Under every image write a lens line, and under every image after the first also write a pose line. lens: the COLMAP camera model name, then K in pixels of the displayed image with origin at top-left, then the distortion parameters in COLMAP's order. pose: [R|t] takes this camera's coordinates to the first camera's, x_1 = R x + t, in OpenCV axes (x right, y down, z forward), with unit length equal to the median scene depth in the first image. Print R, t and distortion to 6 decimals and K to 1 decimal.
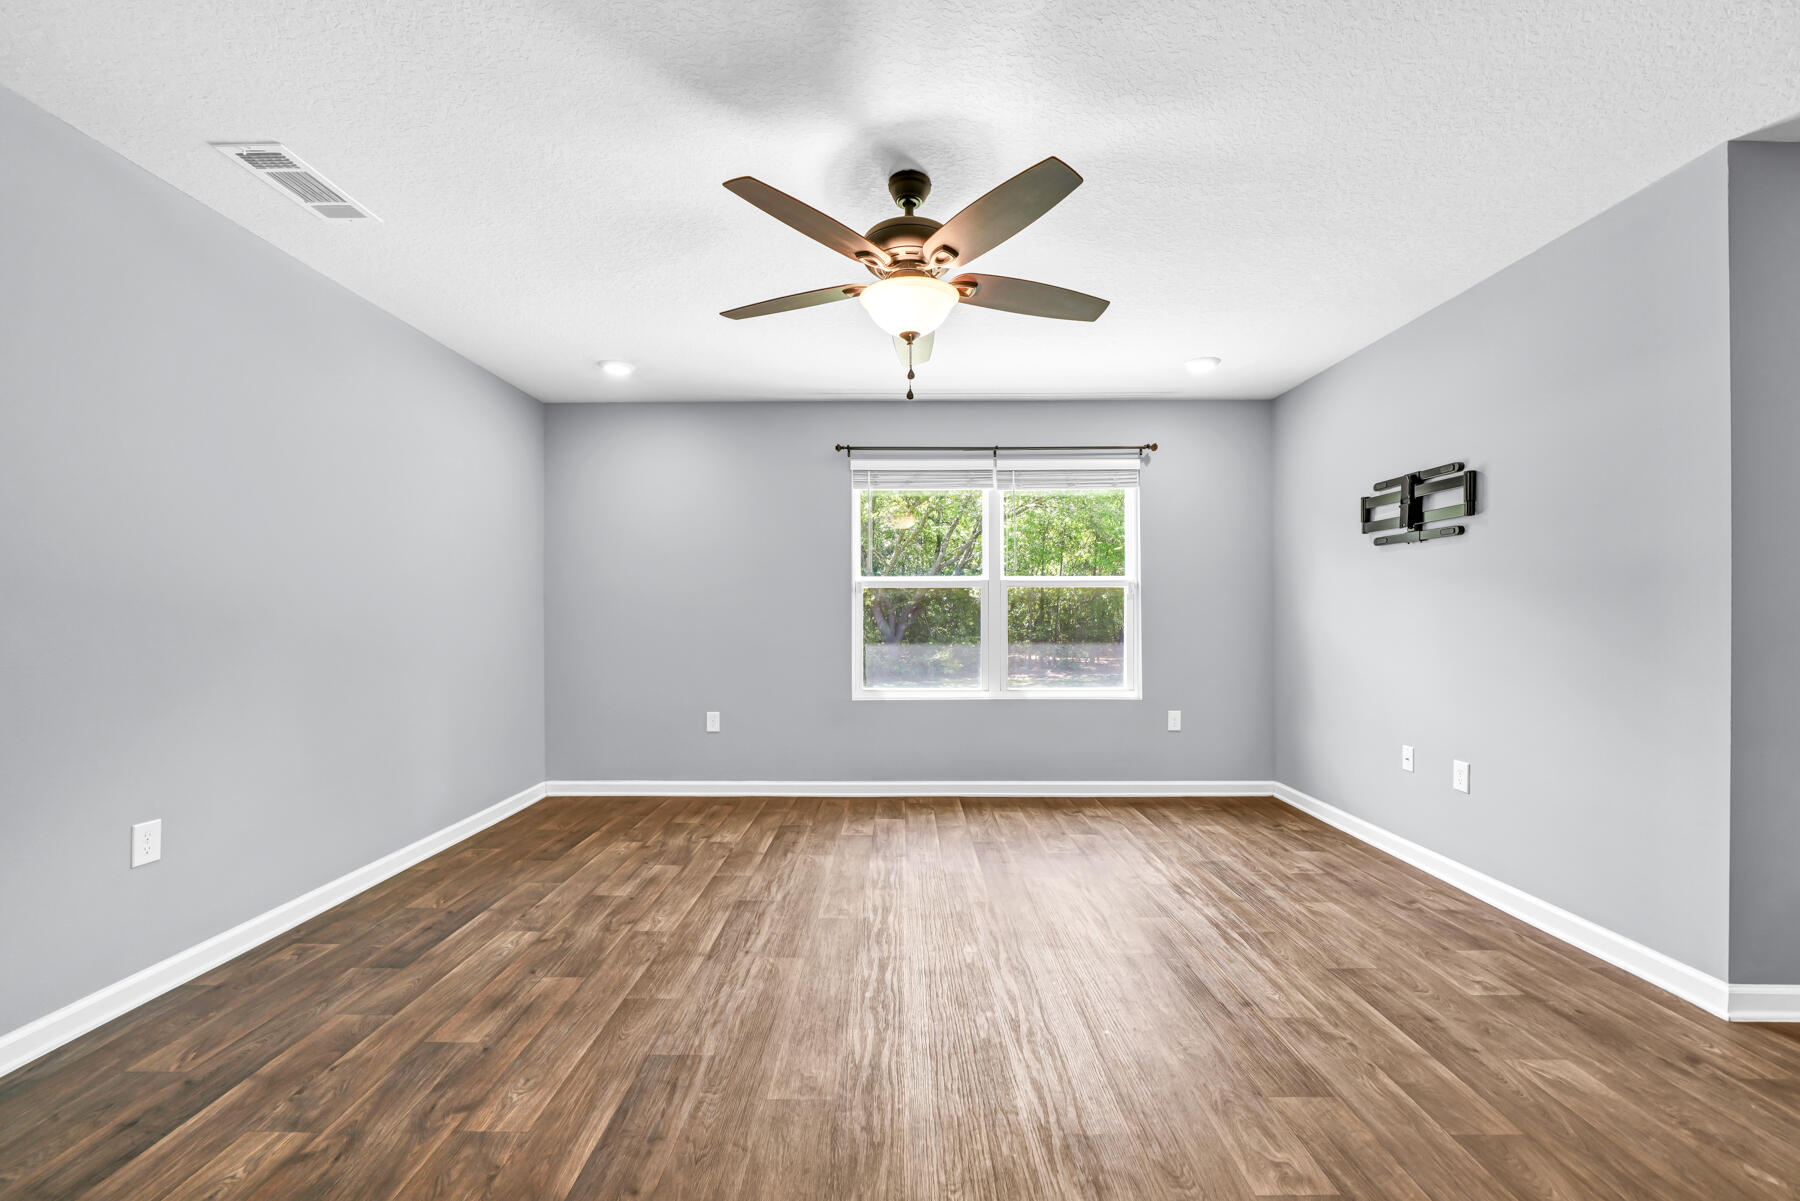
lens RADIAL K [[700.4, 0, 904.5], [0, 700.4, 610.1], [0, 0, 1]] dist [-0.009524, -0.000204]
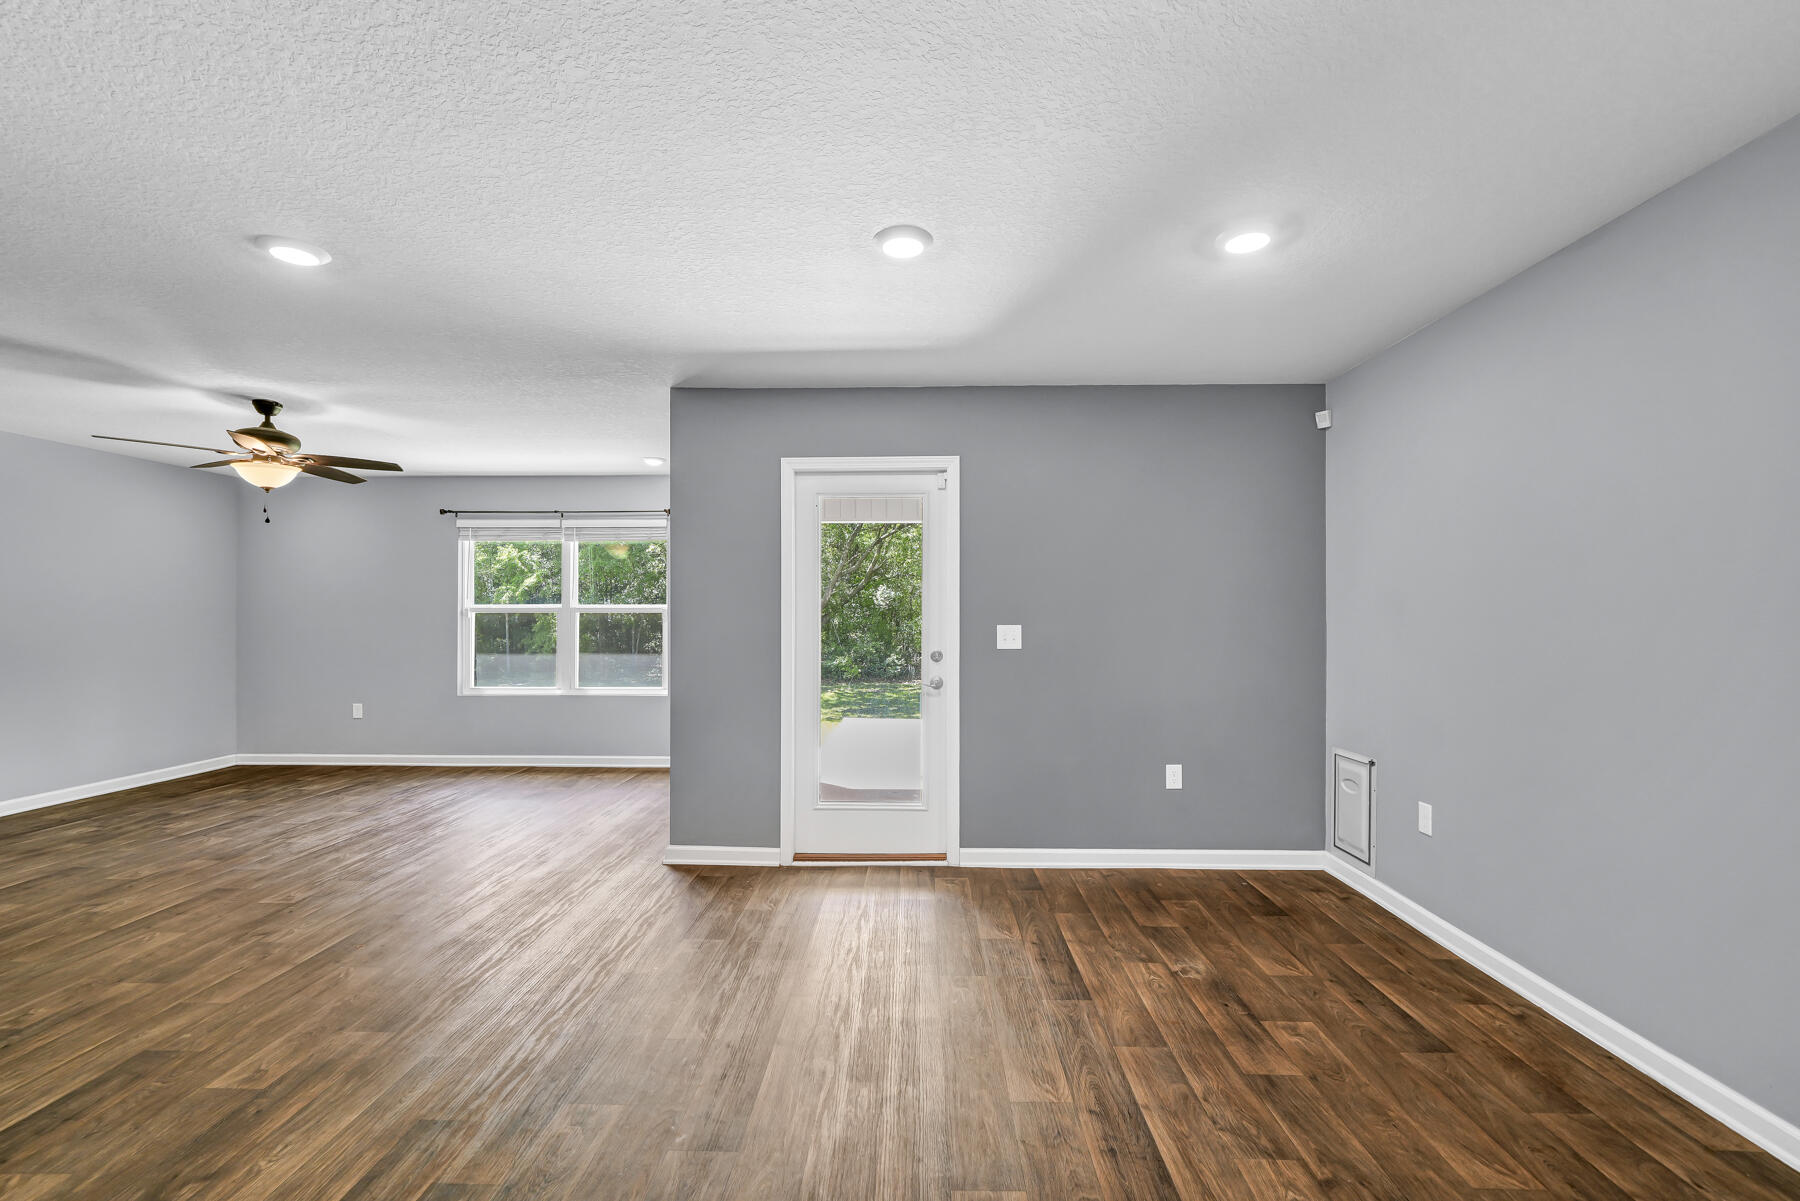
lens RADIAL K [[775.3, 0, 906.1], [0, 775.3, 608.2], [0, 0, 1]] dist [0.001841, 0.001906]
pose [[0.999587, 0.001410, -0.028696, 0.887460], [-0.001422, 0.999999, -0.000396, -0.044432], [0.028696, 0.000437, 0.999588, -0.514710]]
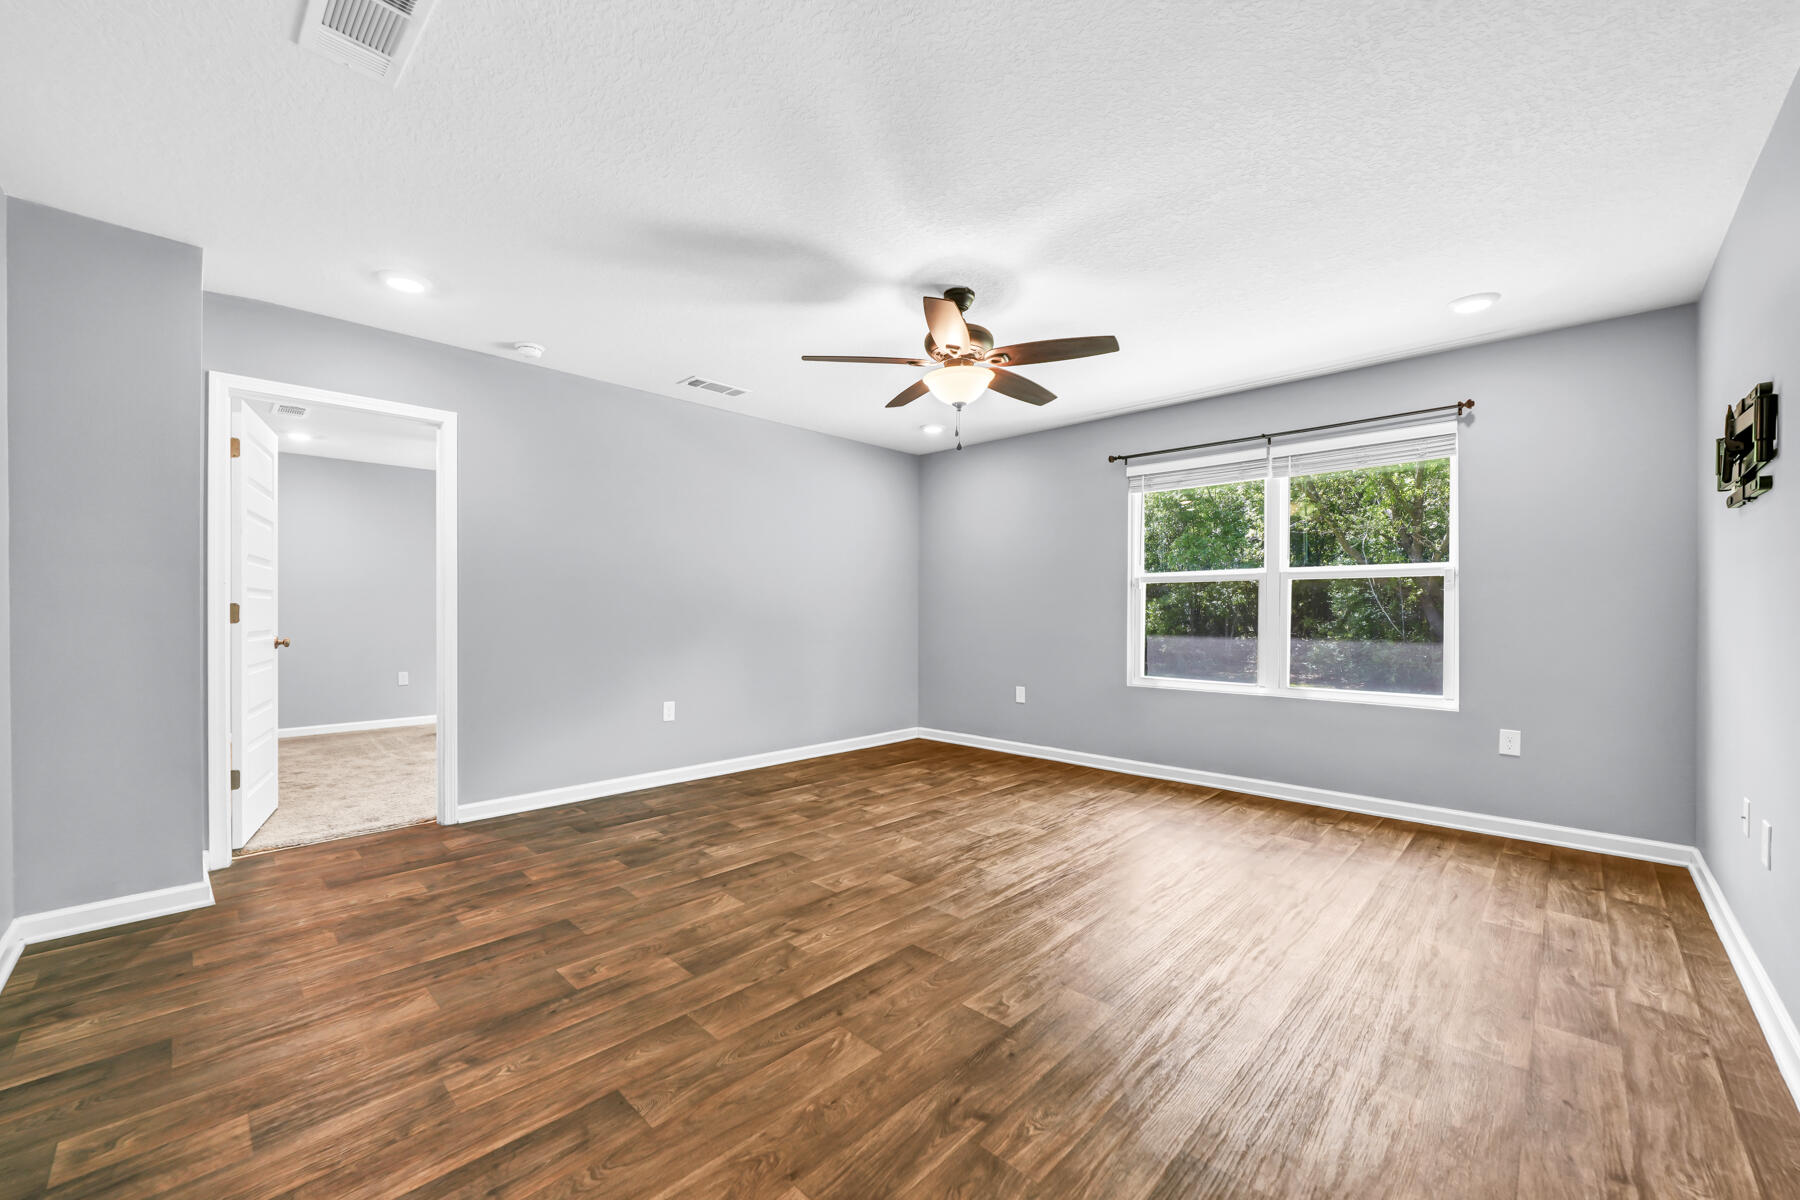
lens RADIAL K [[700.4, 0, 904.9], [0, 700.4, 607.5], [0, 0, 1]] dist [-0.009524, -0.000204]
pose [[0.735787, 0.002395, -0.677208, 0.433399], [-0.000936, 0.999996, 0.002520, 0.003535], [0.677212, -0.001221, 0.735787, -0.048550]]
